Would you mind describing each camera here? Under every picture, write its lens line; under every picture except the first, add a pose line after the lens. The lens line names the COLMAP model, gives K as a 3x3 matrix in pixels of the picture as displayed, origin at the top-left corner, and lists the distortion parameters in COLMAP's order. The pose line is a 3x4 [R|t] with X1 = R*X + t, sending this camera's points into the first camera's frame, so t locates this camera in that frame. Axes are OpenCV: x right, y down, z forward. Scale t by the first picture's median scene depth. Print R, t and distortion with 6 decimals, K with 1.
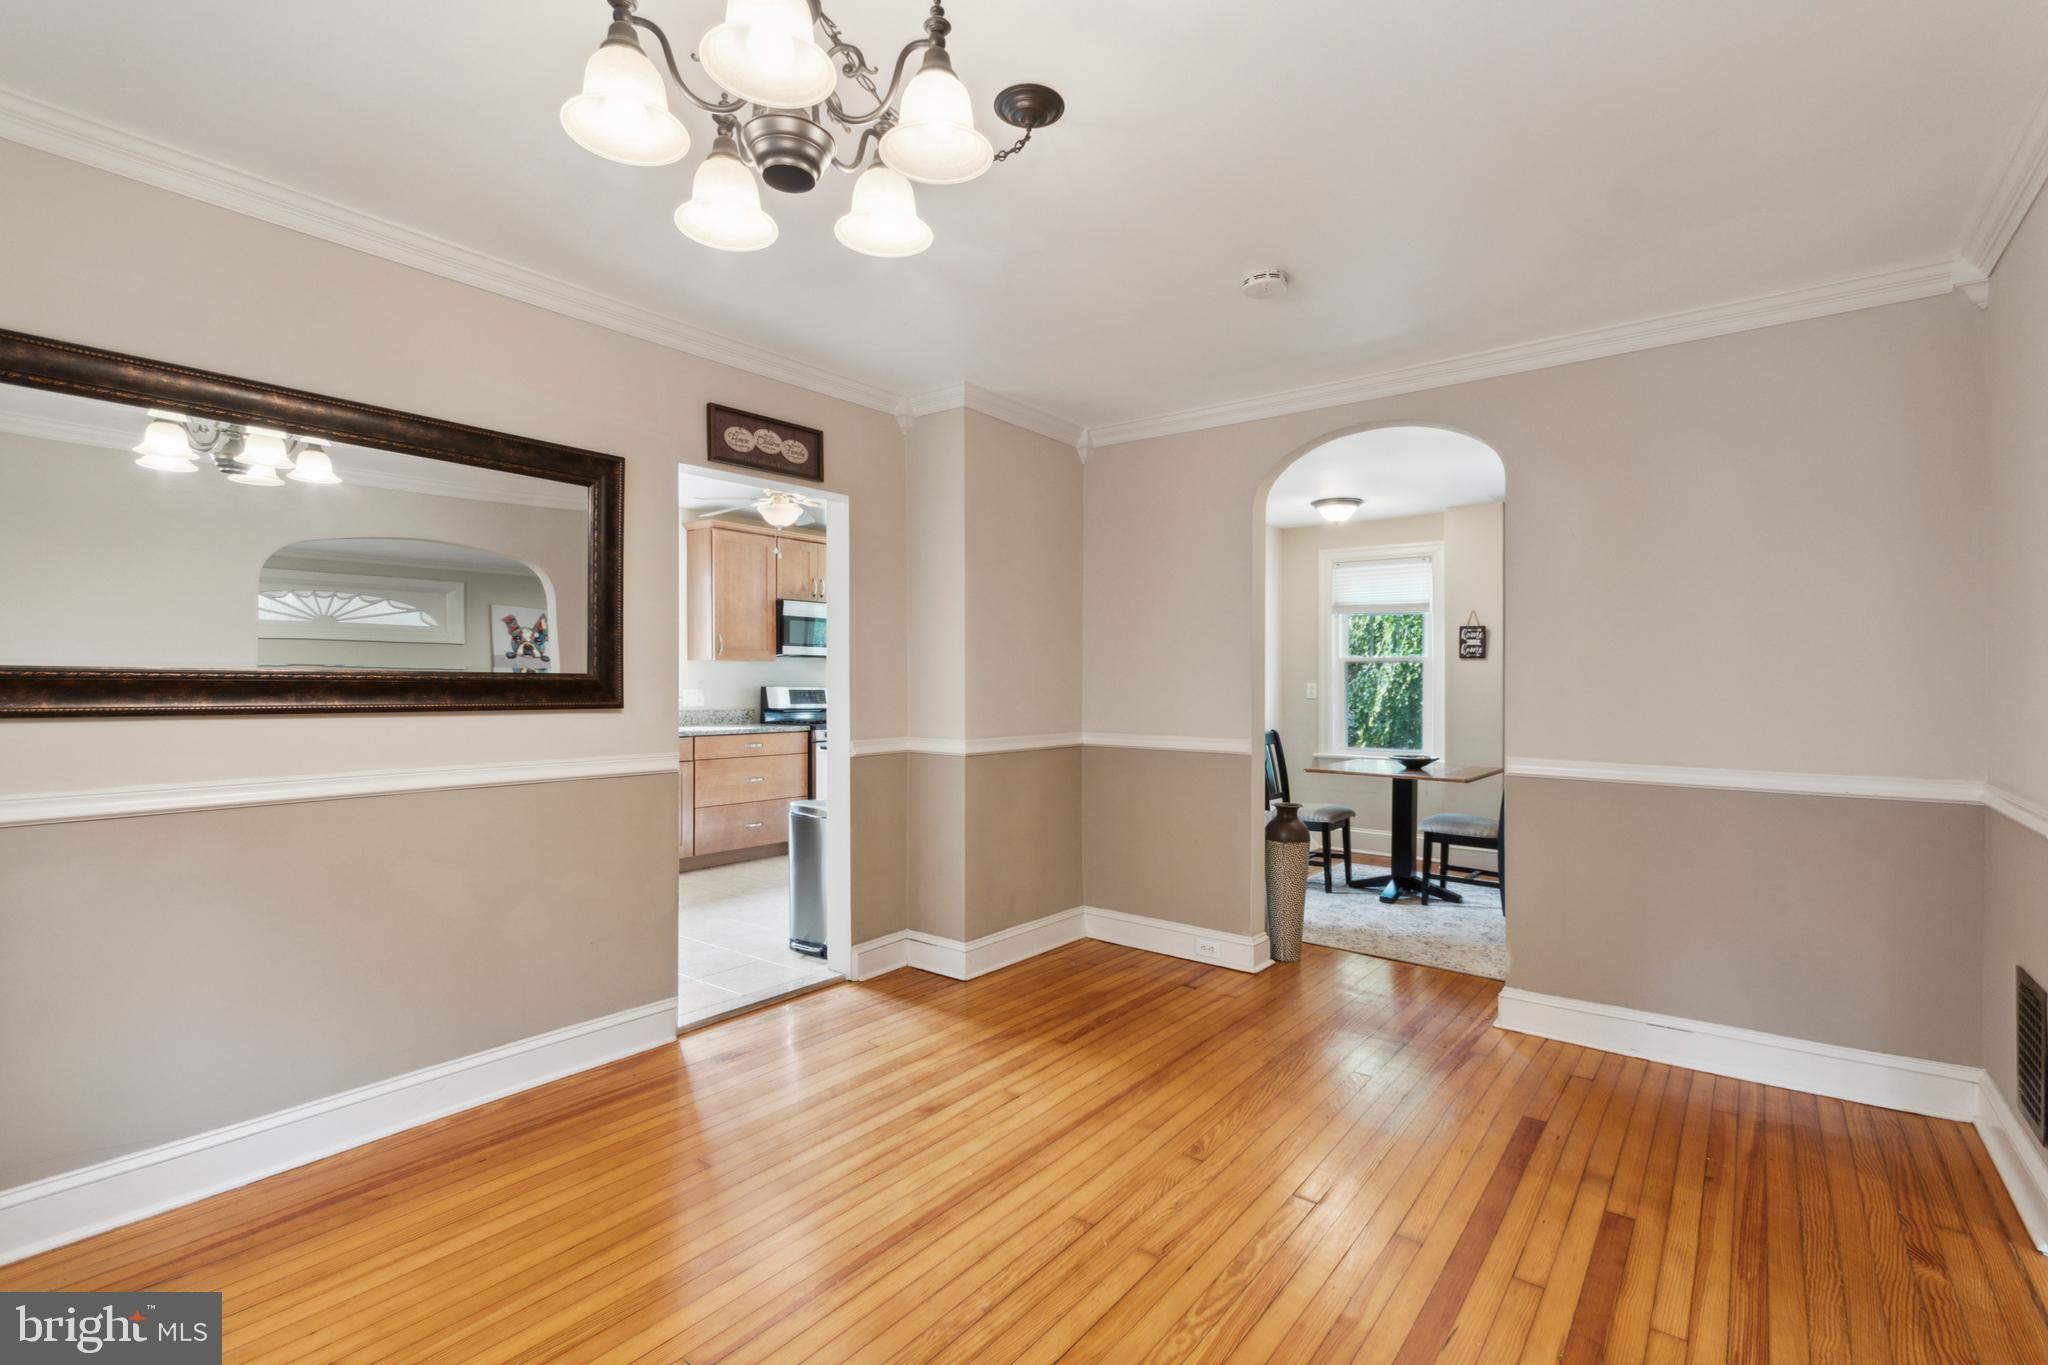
lens RADIAL K [[930.8, 0, 1038.6], [0, 930.8, 686.3], [0, 0, 1]] dist [-0.028079, 0.000015]
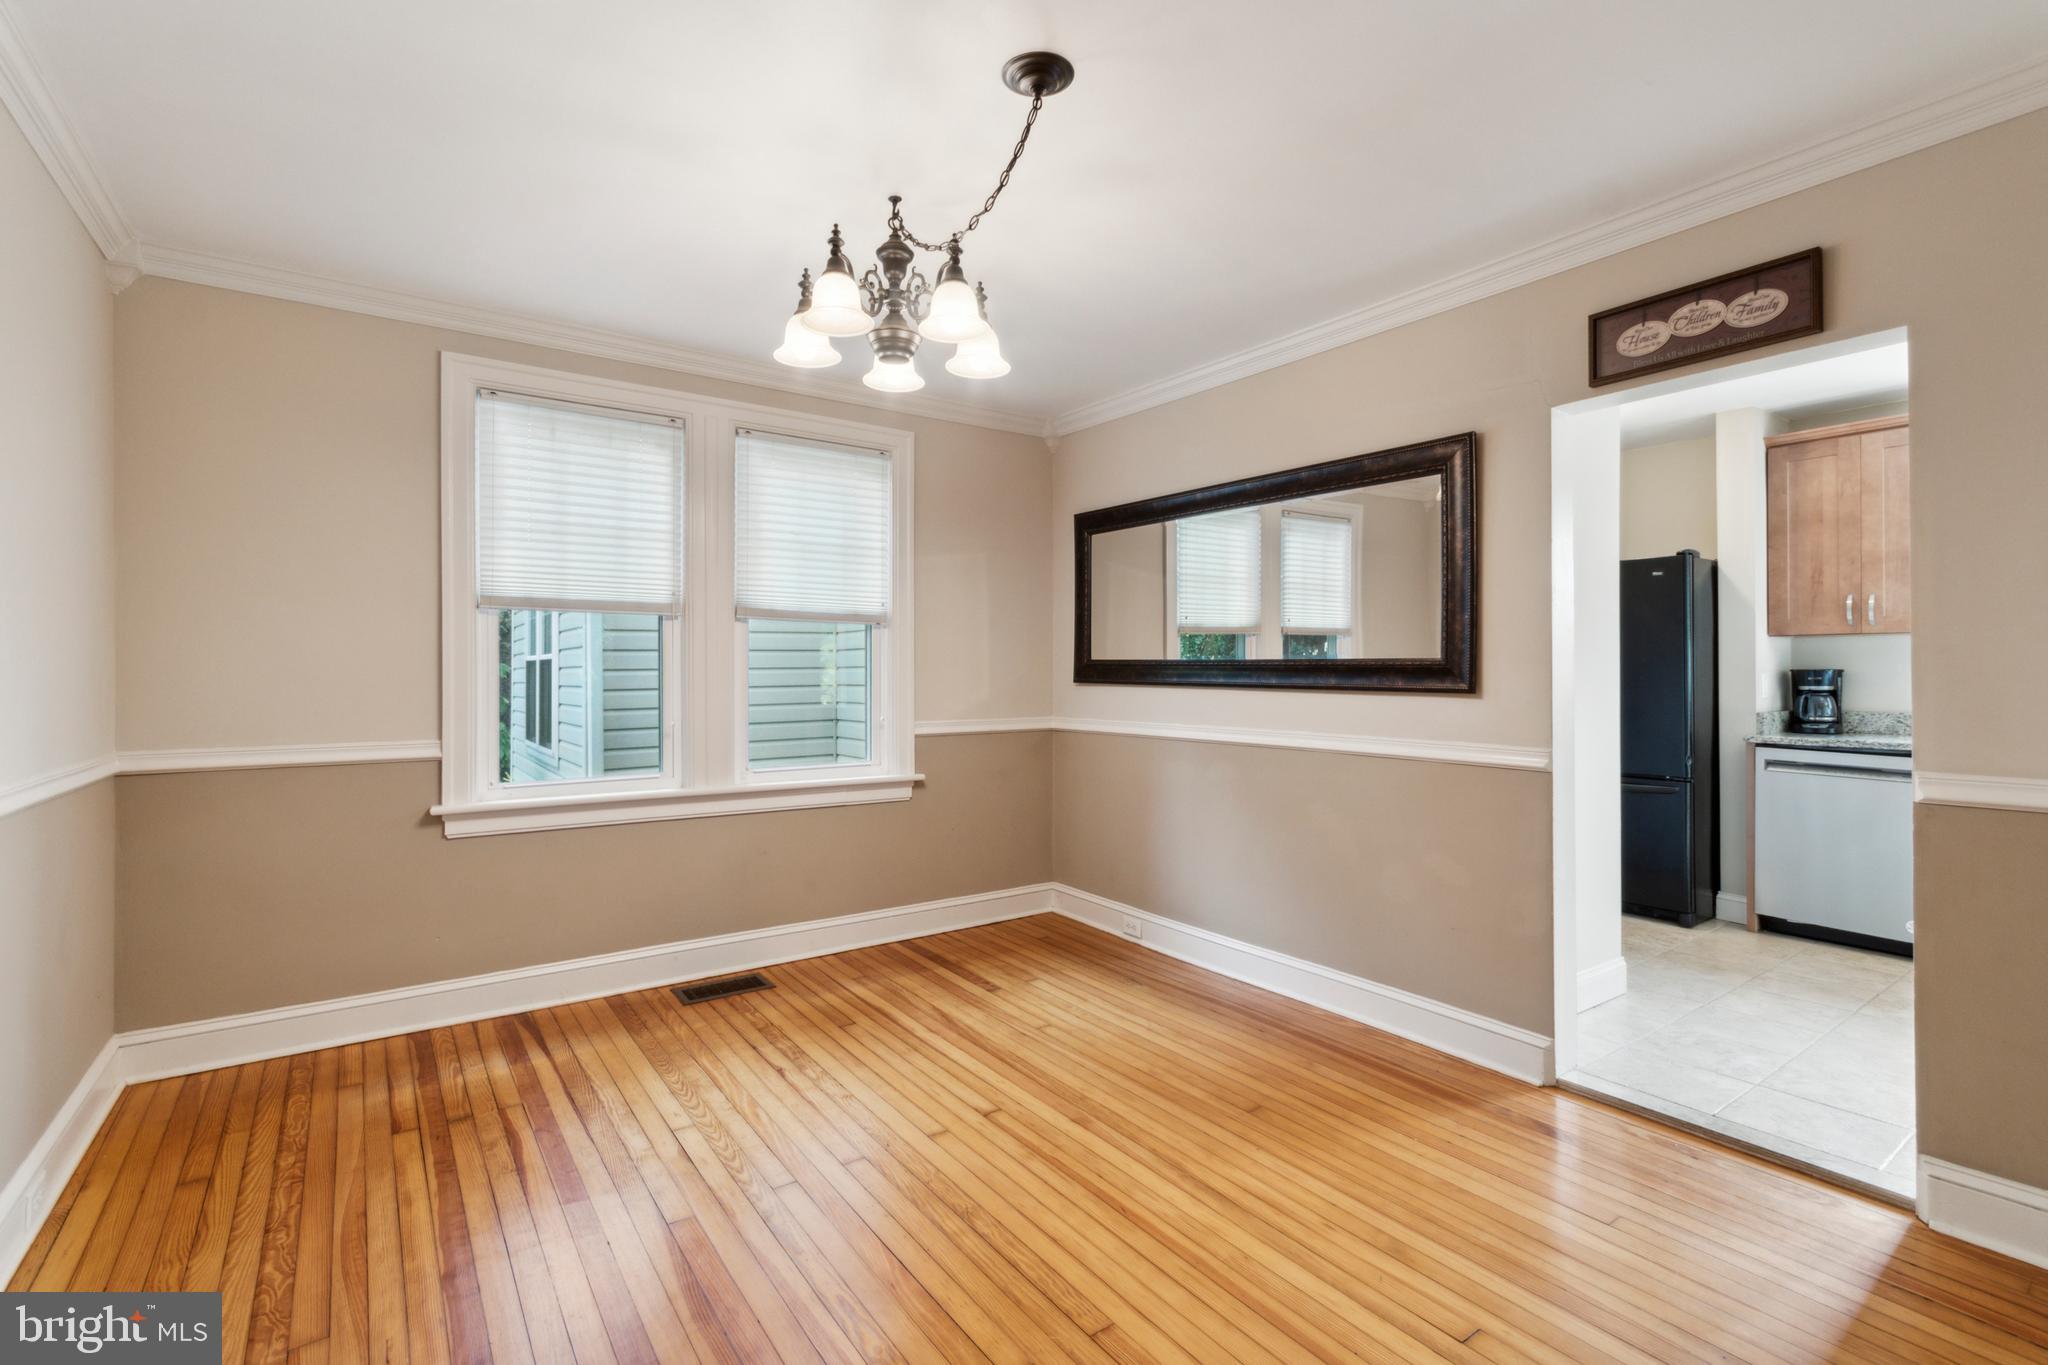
lens RADIAL K [[933.6, 0, 1016.6], [0, 933.6, 673.2], [0, 0, 1]] dist [-0.000784, -0.000167]
pose [[-0.311938, 0.003399, -0.950096, 0.316928], [-0.006587, 0.999962, 0.005740, -0.000100], [0.950080, 0.008049, -0.311903, 0.442239]]
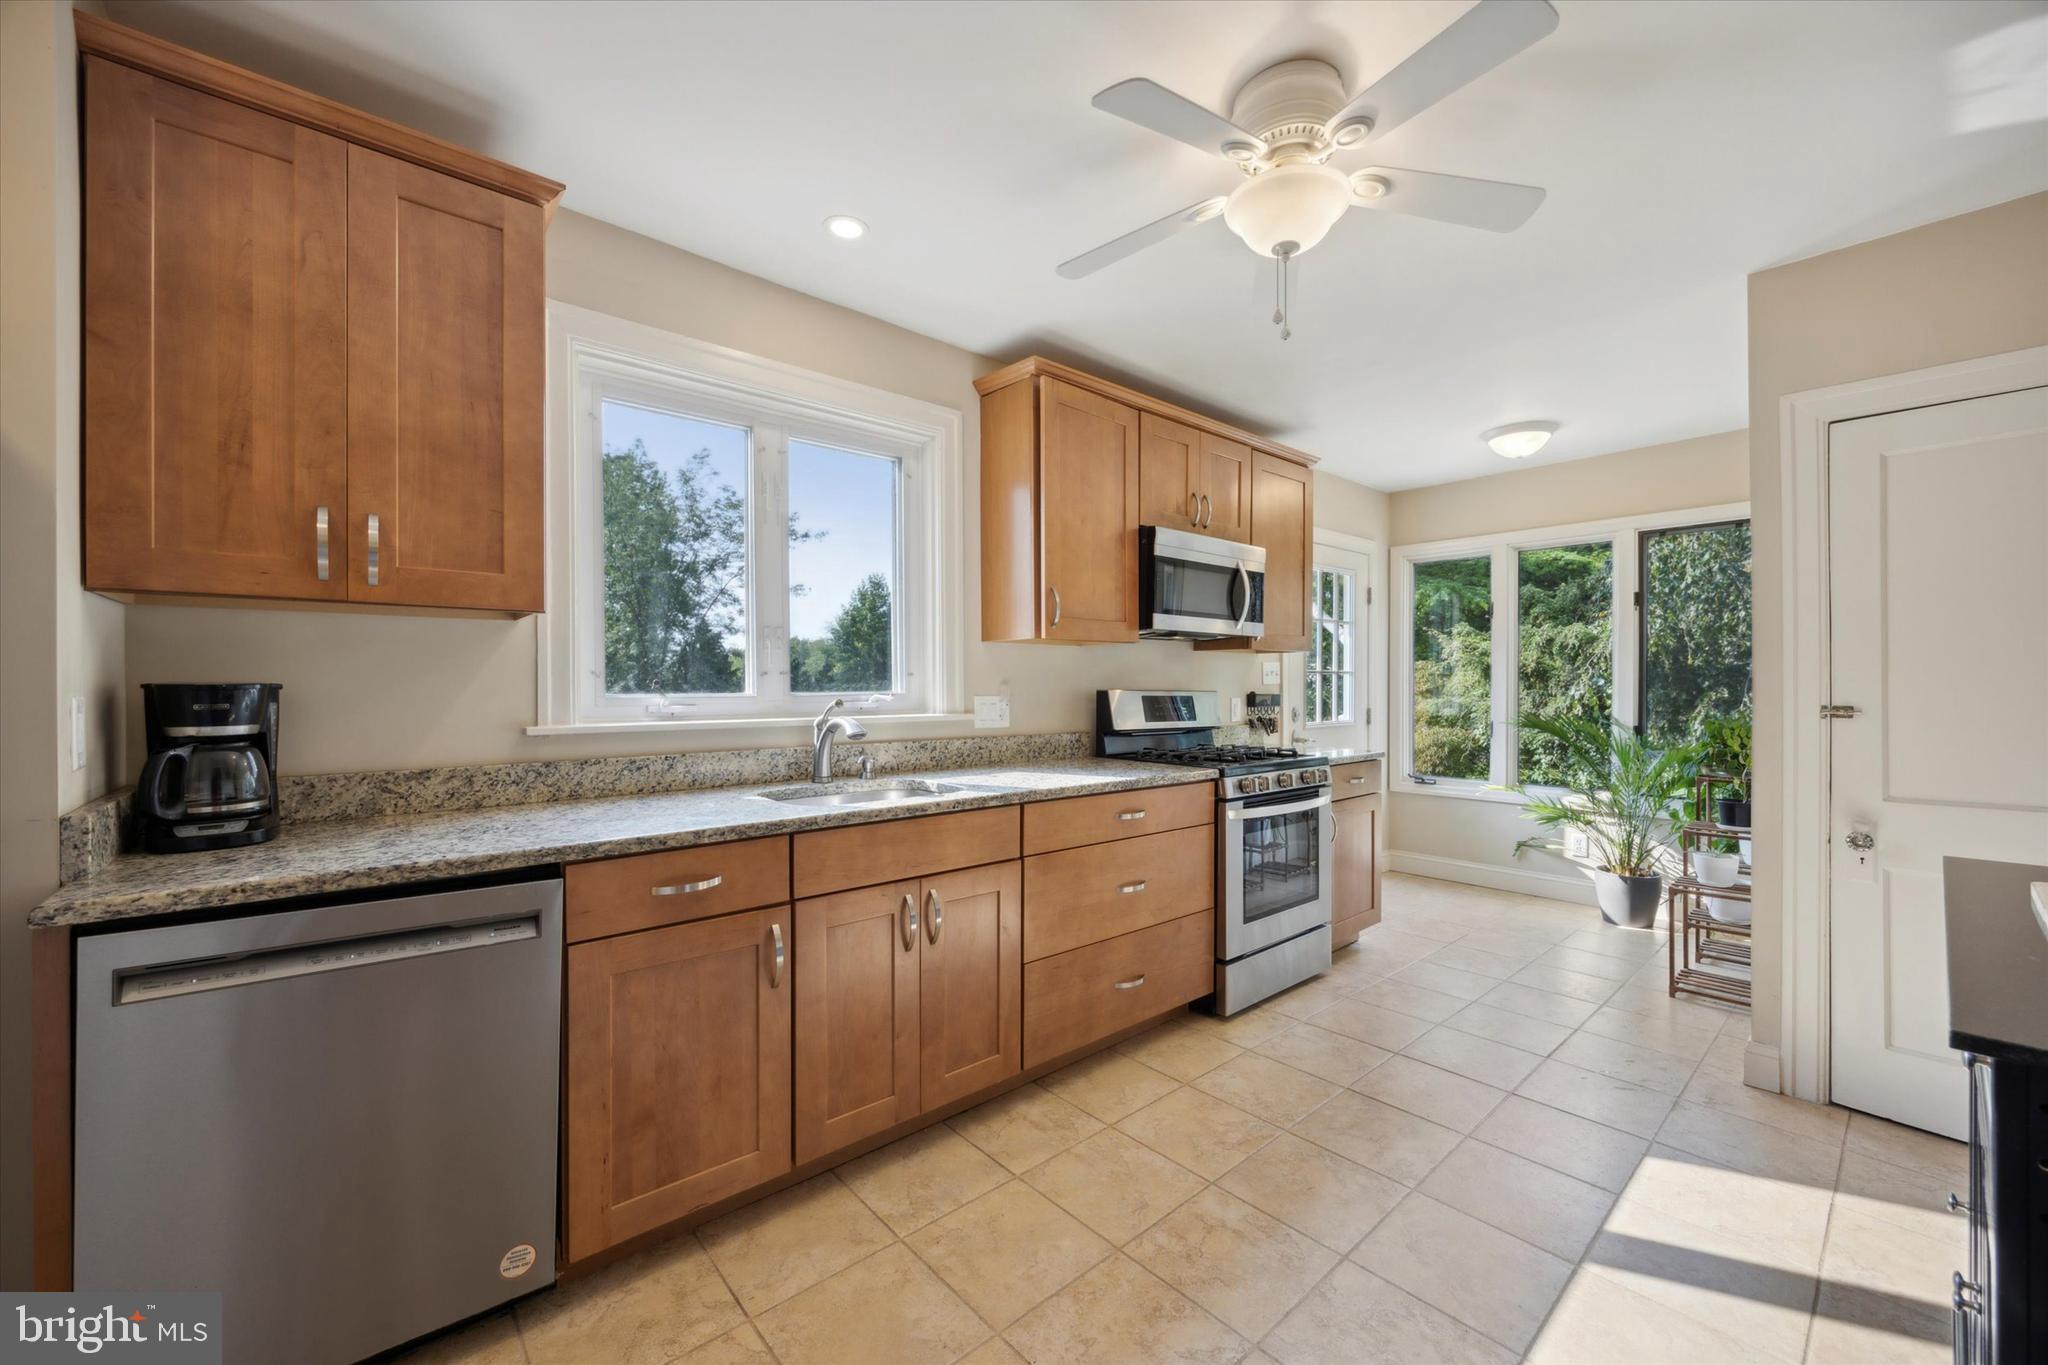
lens RADIAL K [[798.2, 0, 1027.9], [0, 798.2, 684.5], [0, 0, 1]] dist [-0.007900, 0.000114]
pose [[0.977783, -0.001946, -0.209610, -0.288711], [0.001112, 0.999991, -0.004093, -0.001756], [0.209616, 0.003768, 0.977777, 0.624591]]
